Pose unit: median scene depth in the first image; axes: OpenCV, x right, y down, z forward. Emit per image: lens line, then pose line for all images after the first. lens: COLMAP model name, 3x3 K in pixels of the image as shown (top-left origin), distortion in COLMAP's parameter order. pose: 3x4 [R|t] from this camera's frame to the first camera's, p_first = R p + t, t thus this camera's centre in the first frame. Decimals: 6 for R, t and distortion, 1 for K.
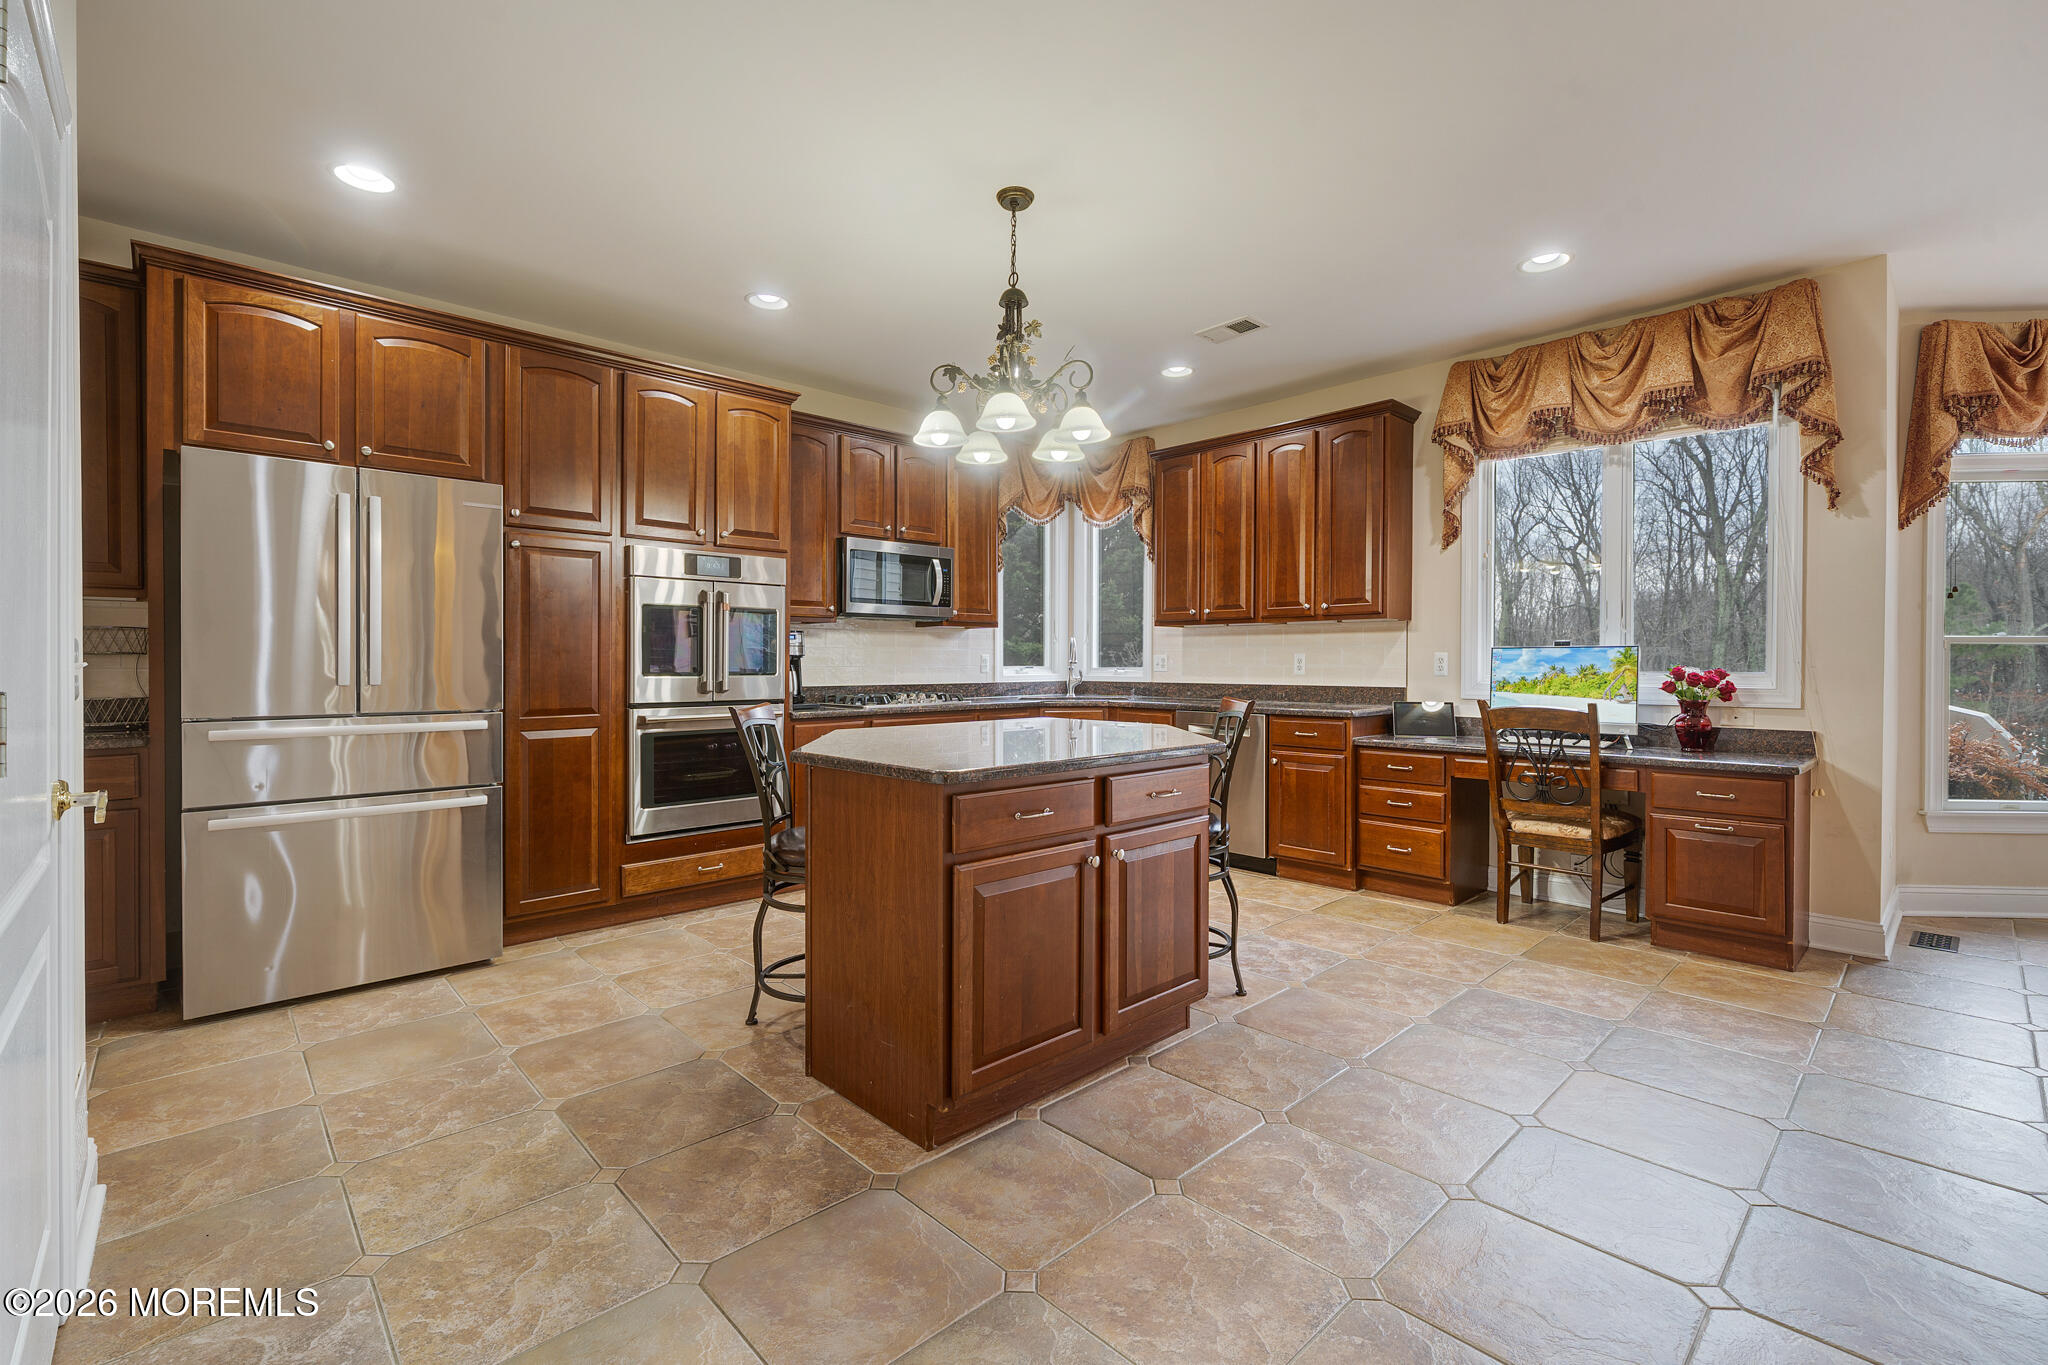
lens RADIAL K [[888.4, 0, 1014.4], [0, 888.4, 671.9], [0, 0, 1]] dist [-0.001088, 0.000929]
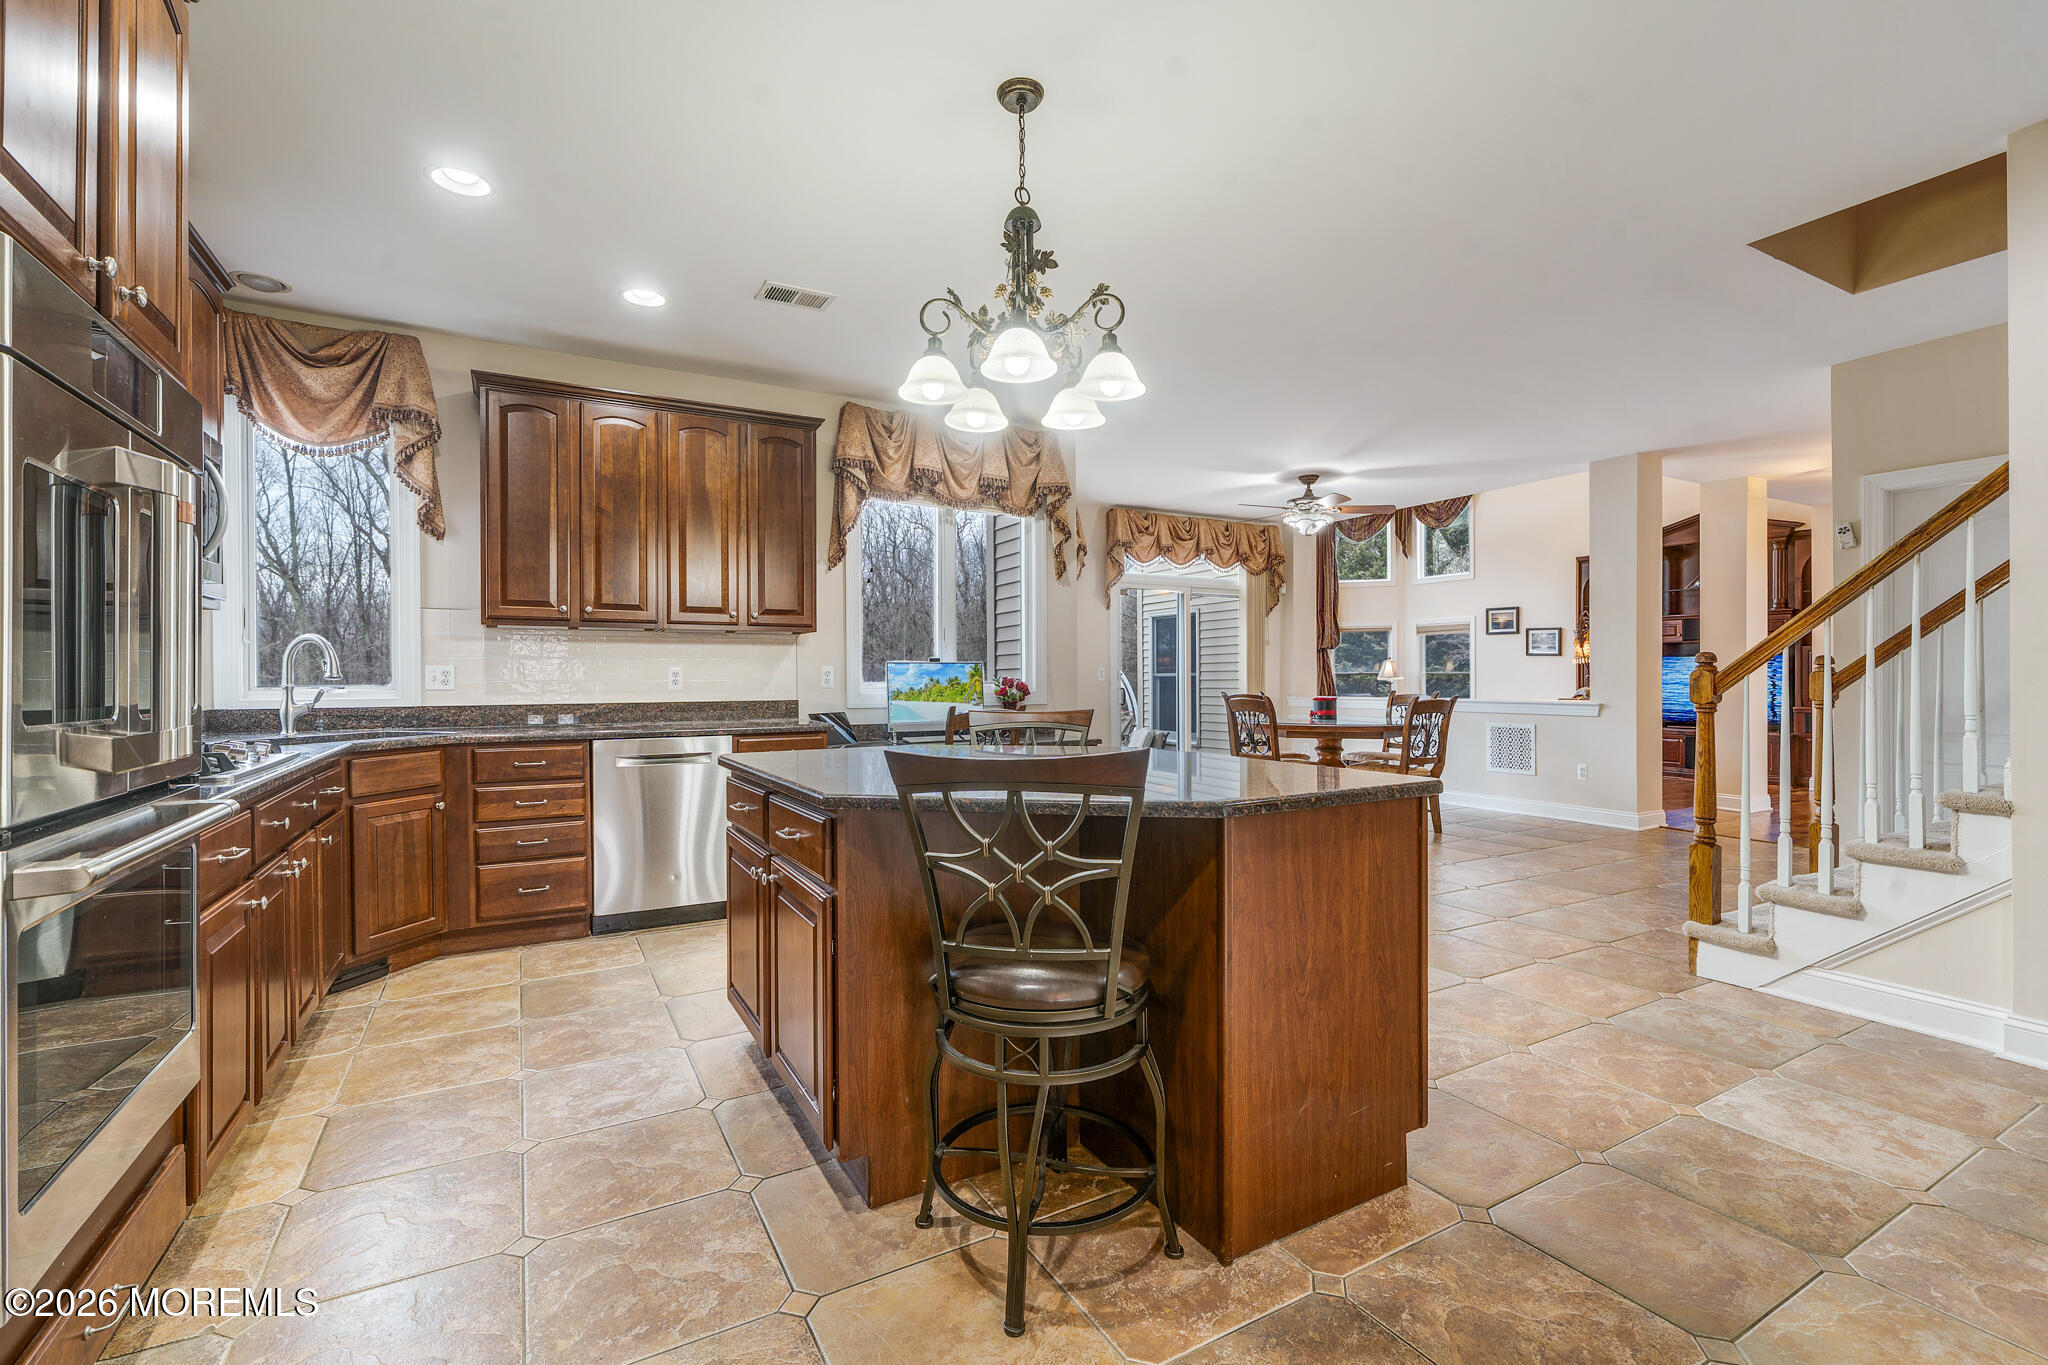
lens RADIAL K [[888.4, 0, 1018.7], [0, 888.4, 675.0], [0, 0, 1]] dist [-0.001088, 0.000929]
pose [[0.239950, -0.001024, 0.970785, -0.543994], [0.013718, 0.999903, -0.002337, -0.006003], [-0.970688, 0.013878, 0.239941, 0.564292]]
